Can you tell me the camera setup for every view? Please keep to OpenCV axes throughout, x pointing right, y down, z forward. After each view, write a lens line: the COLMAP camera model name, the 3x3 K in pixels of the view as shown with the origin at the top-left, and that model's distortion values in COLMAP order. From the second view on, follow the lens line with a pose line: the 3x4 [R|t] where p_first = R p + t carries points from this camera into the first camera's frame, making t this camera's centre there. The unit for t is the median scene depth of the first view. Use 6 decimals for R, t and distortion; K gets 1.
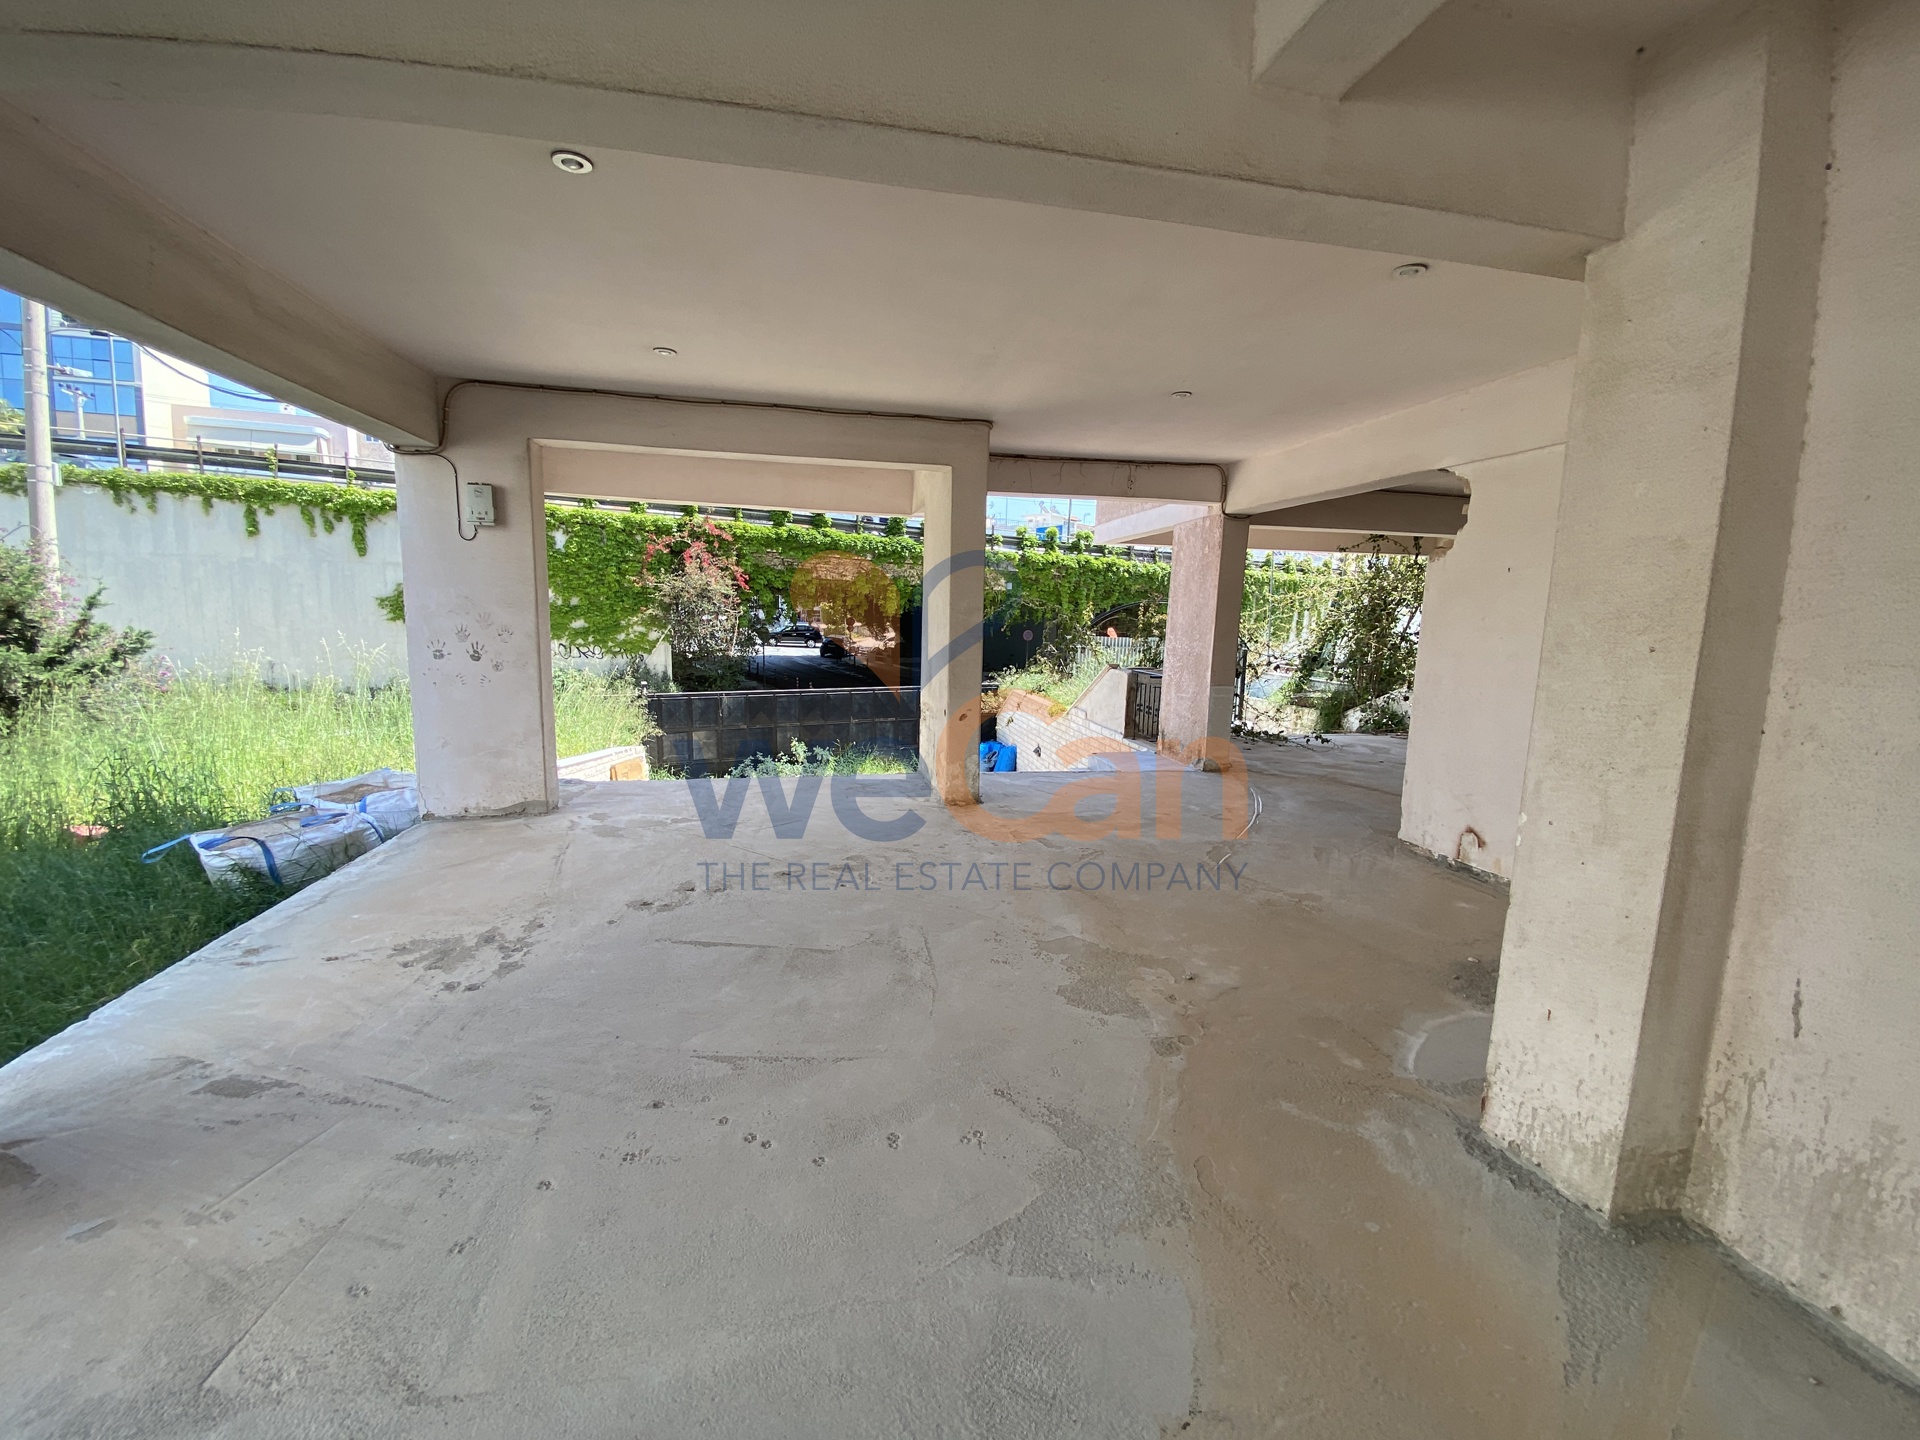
lens RADIAL K [[829.5, 0, 970.1], [0, 829.5, 718.2], [0, 0, 1]] dist [-0.027917, -0.000361]
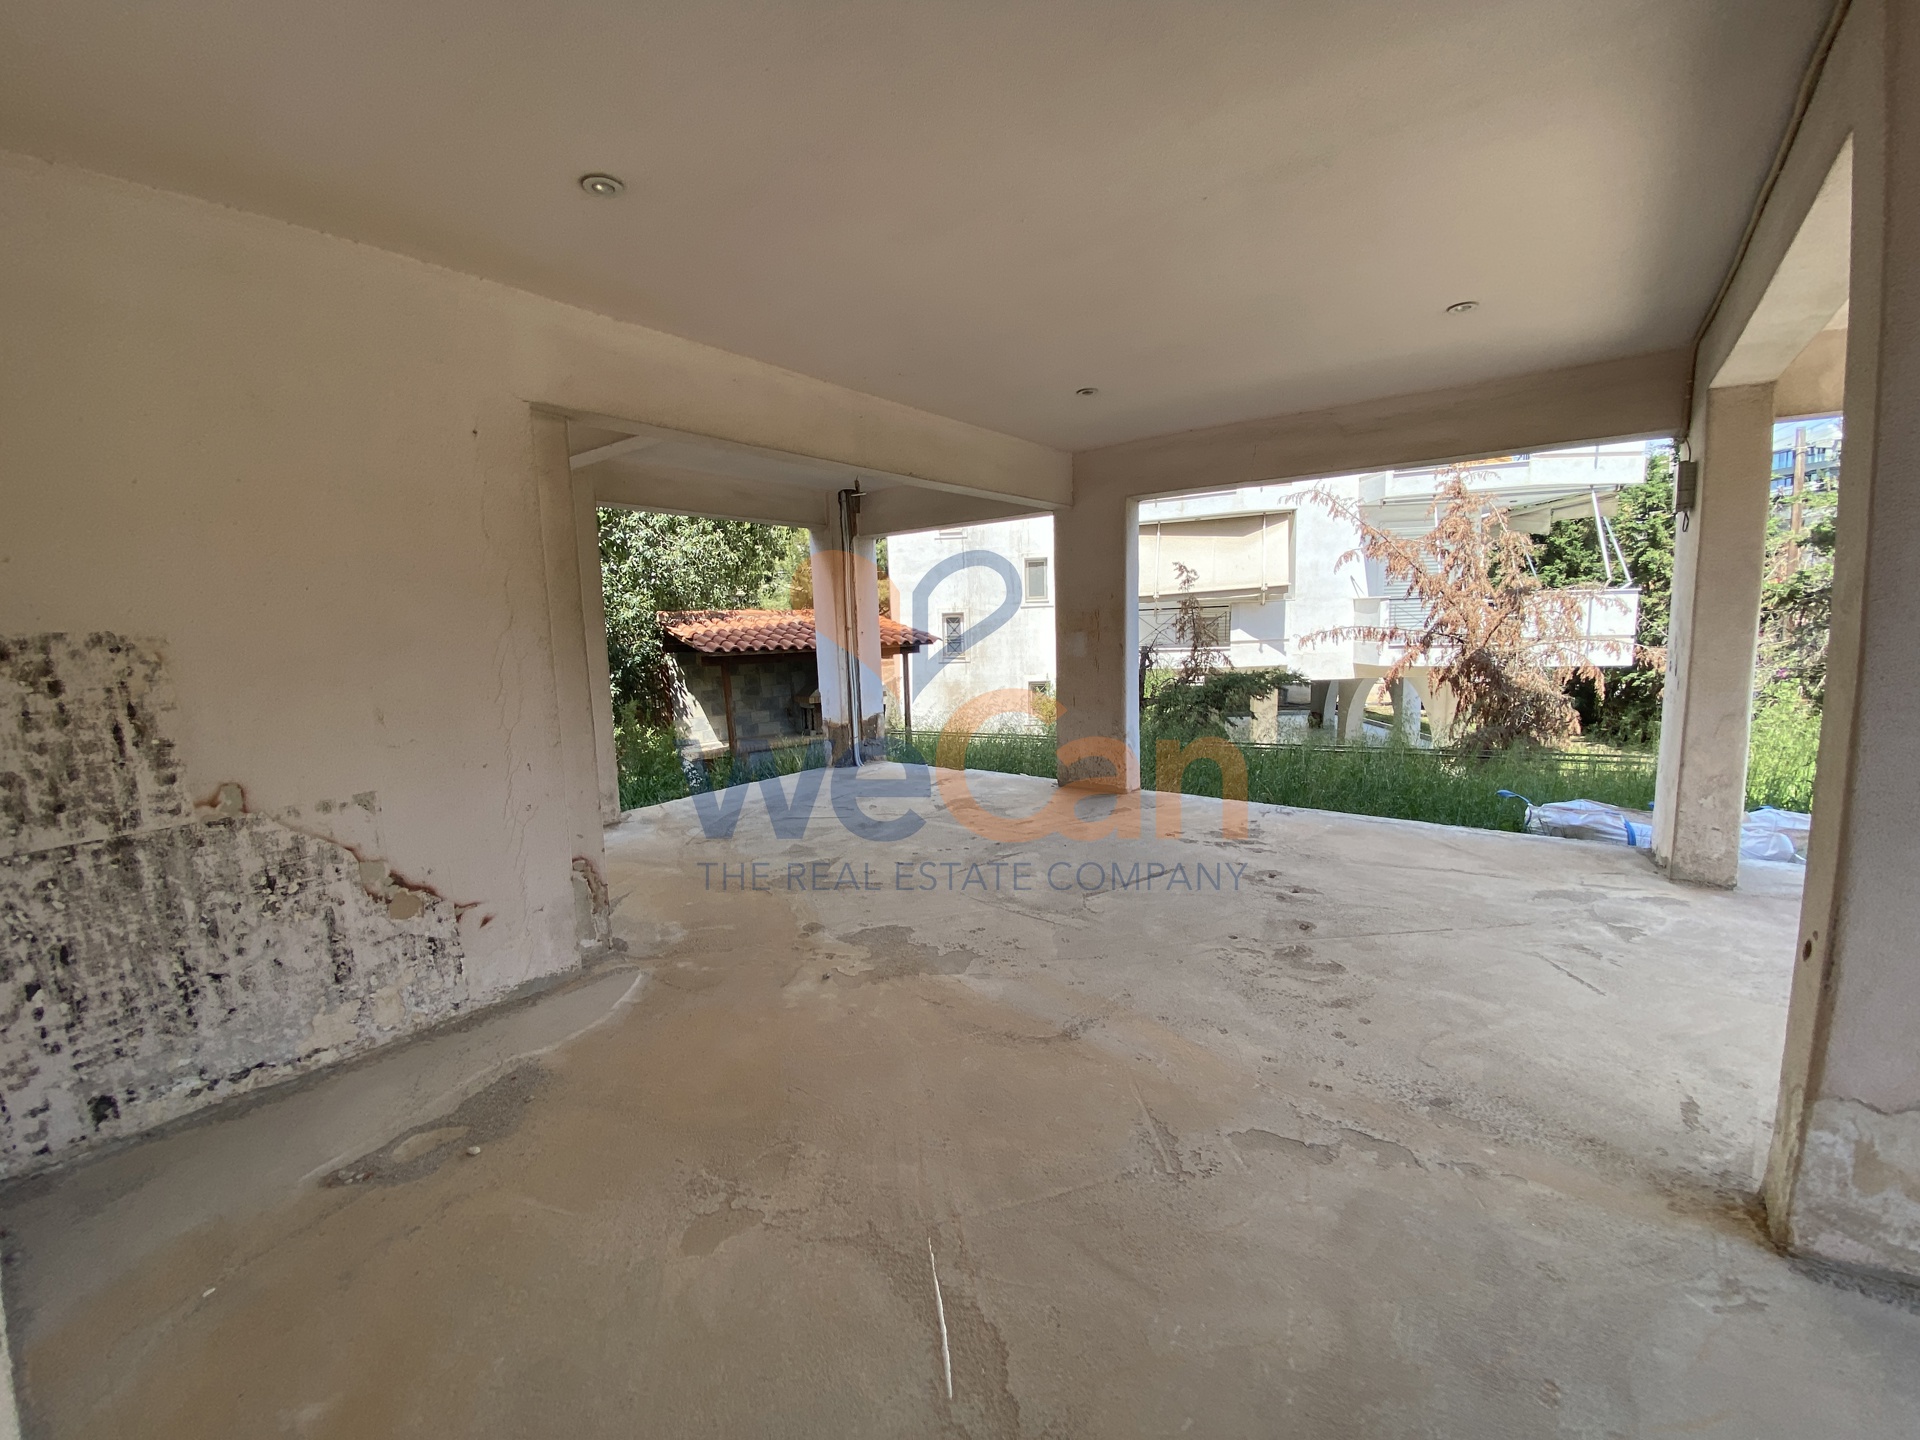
lens RADIAL K [[763.1, 0, 970.8], [0, 763.1, 715.6], [0, 0, 1]] dist [-0.012560, -0.007840]
pose [[-0.768831, 0.080677, -0.634343, 0.635135], [-0.069981, 0.975435, 0.208875, -0.202735], [0.635612, 0.204981, -0.744299, 1.575367]]
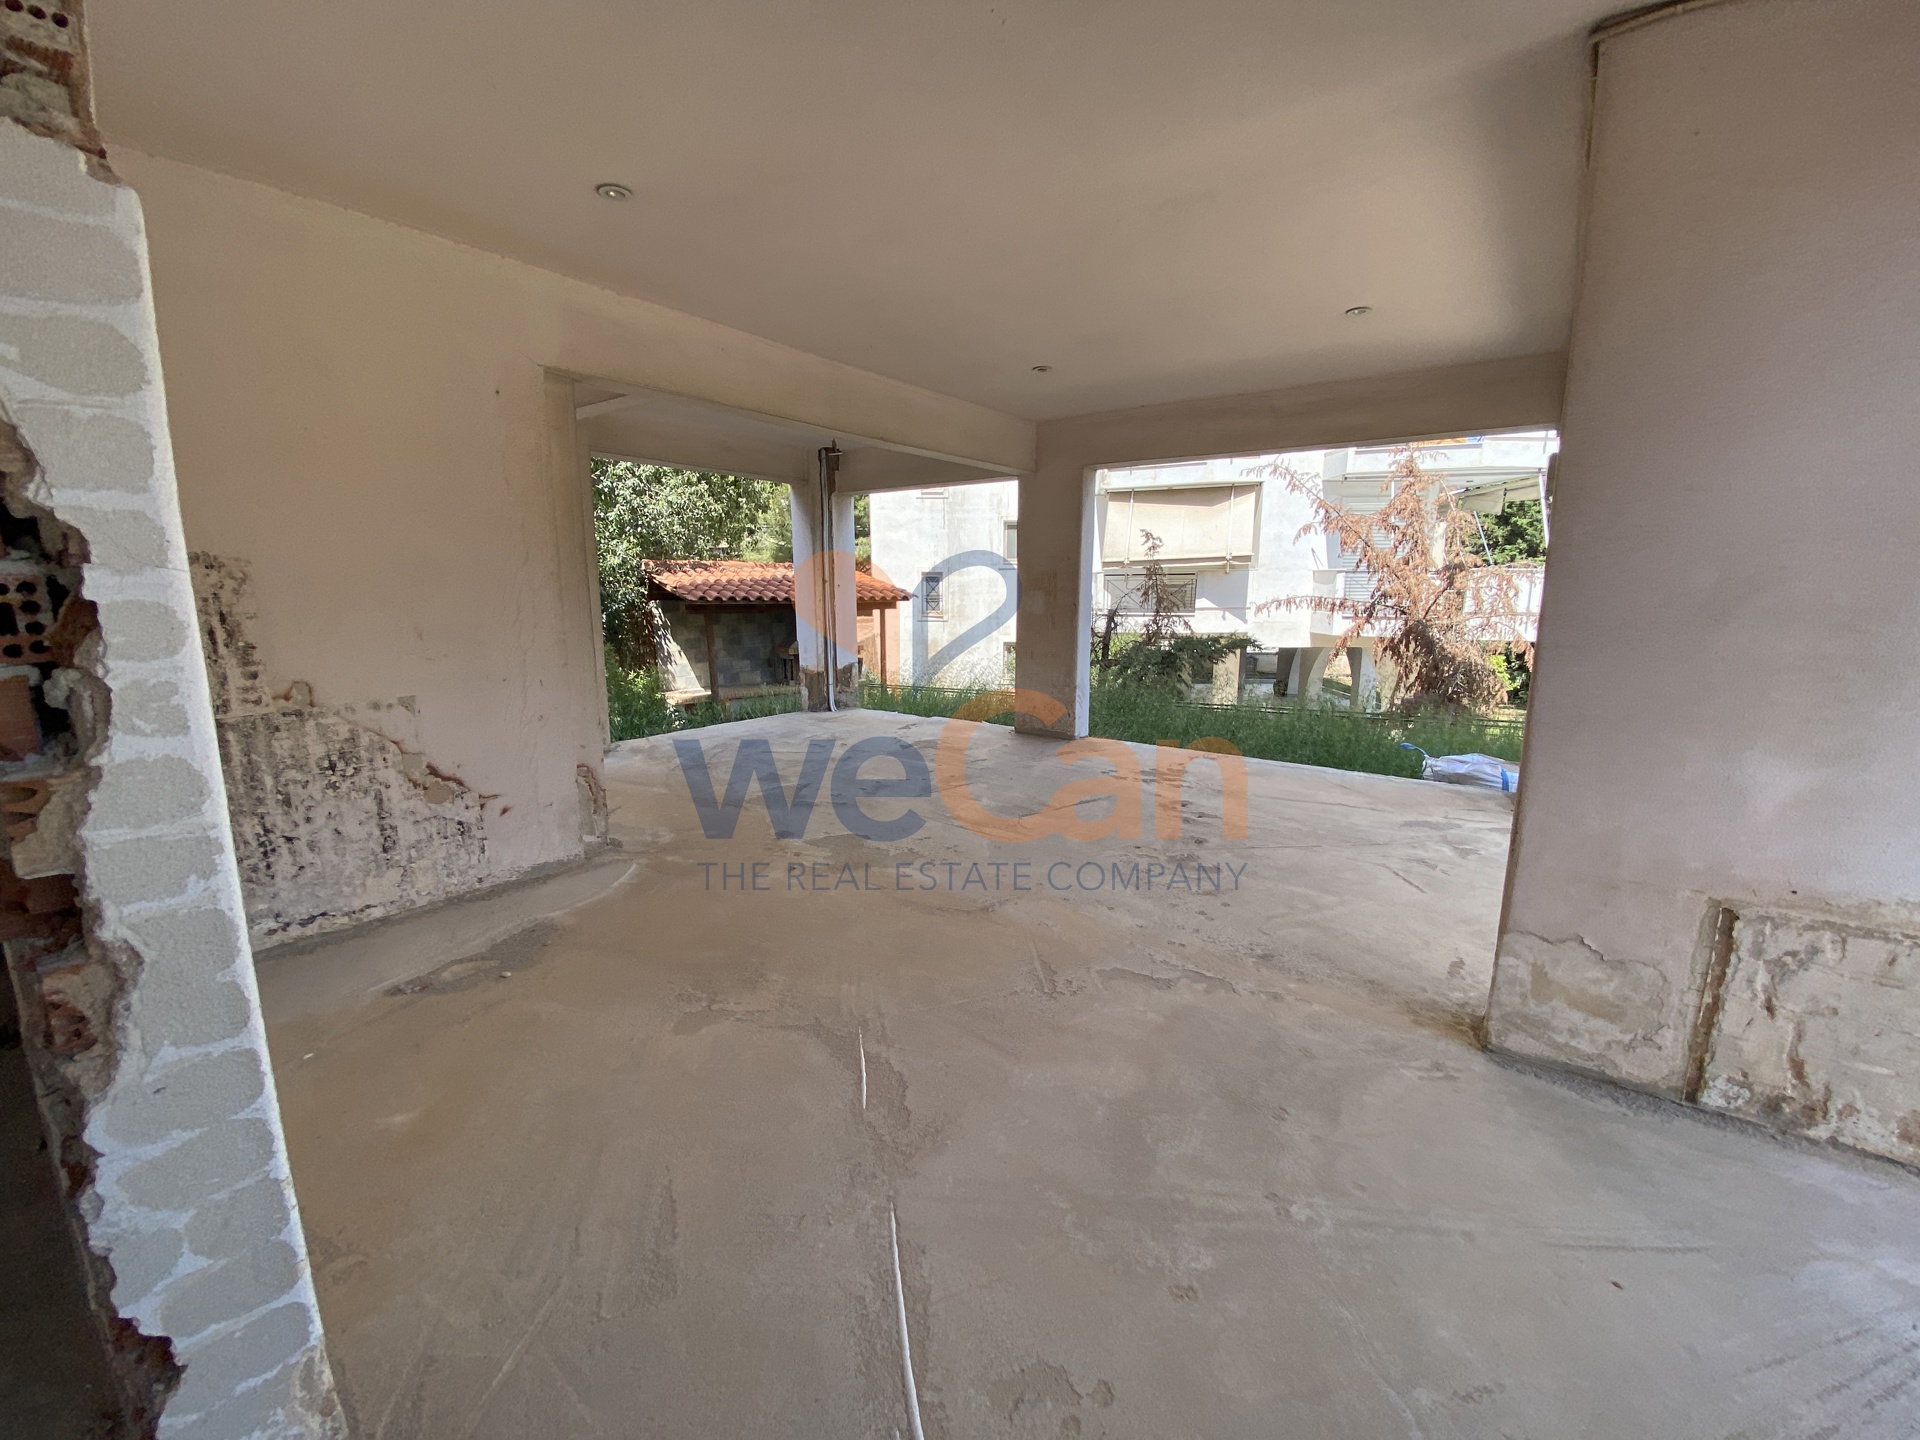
lens RADIAL K [[763.1, 0, 970.0], [0, 763.1, 719.4], [0, 0, 1]] dist [-0.012560, -0.007840]
pose [[-0.757312, 0.091812, -0.646568, 0.702749], [-0.104420, 0.960306, 0.258668, -0.205722], [0.644651, 0.263407, -0.717664, 1.729856]]
